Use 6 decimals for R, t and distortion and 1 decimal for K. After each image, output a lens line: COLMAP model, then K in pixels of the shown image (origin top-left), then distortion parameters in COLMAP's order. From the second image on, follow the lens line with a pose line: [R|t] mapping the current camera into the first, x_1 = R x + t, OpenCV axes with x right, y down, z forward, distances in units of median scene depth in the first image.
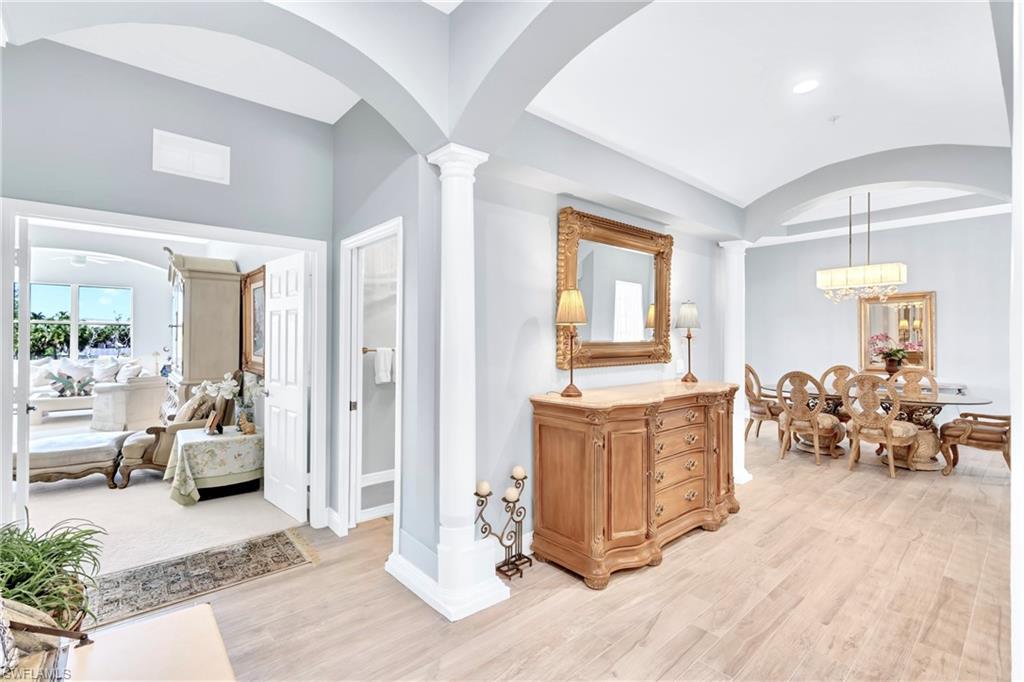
lens RADIAL K [[463.5, 0, 505.1], [0, 463.5, 336.7], [0, 0, 1]] dist [-0.007845, 0.002636]
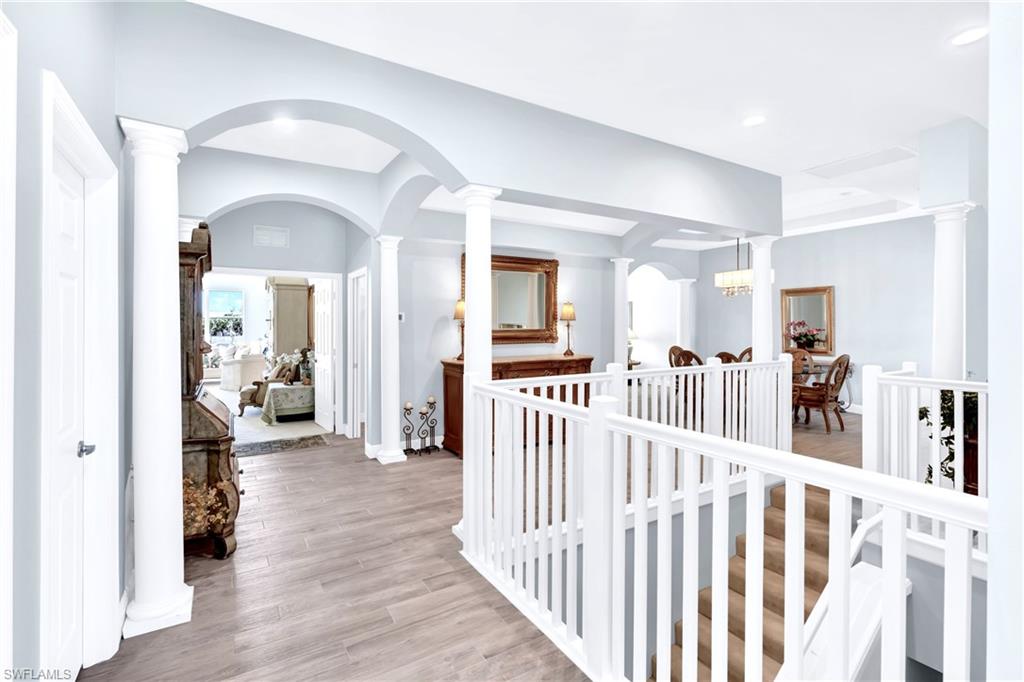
lens RADIAL K [[463.5, 0, 501.4], [0, 463.5, 324.6], [0, 0, 1]] dist [-0.007845, 0.002636]
pose [[0.985491, -0.006516, -0.169605, 0.444124], [0.006813, 0.999976, 0.001167, -0.006758], [0.169593, -0.002305, 0.985511, -0.557266]]
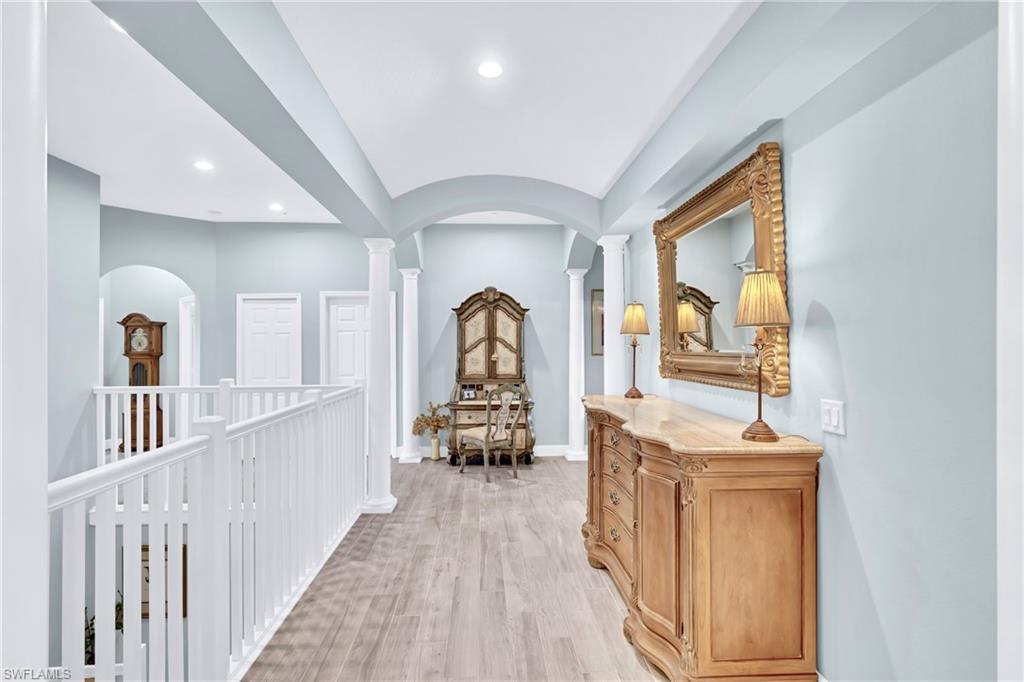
lens RADIAL K [[481.3, 0, 511.9], [0, 481.3, 343.3], [0, 0, 1]] dist [-0.008424, -0.000014]
pose [[-0.609450, -0.005348, -0.792806, 0.936513], [0.008602, 0.999874, -0.013358, 0.004127], [0.792778, -0.014960, -0.609327, 1.096924]]
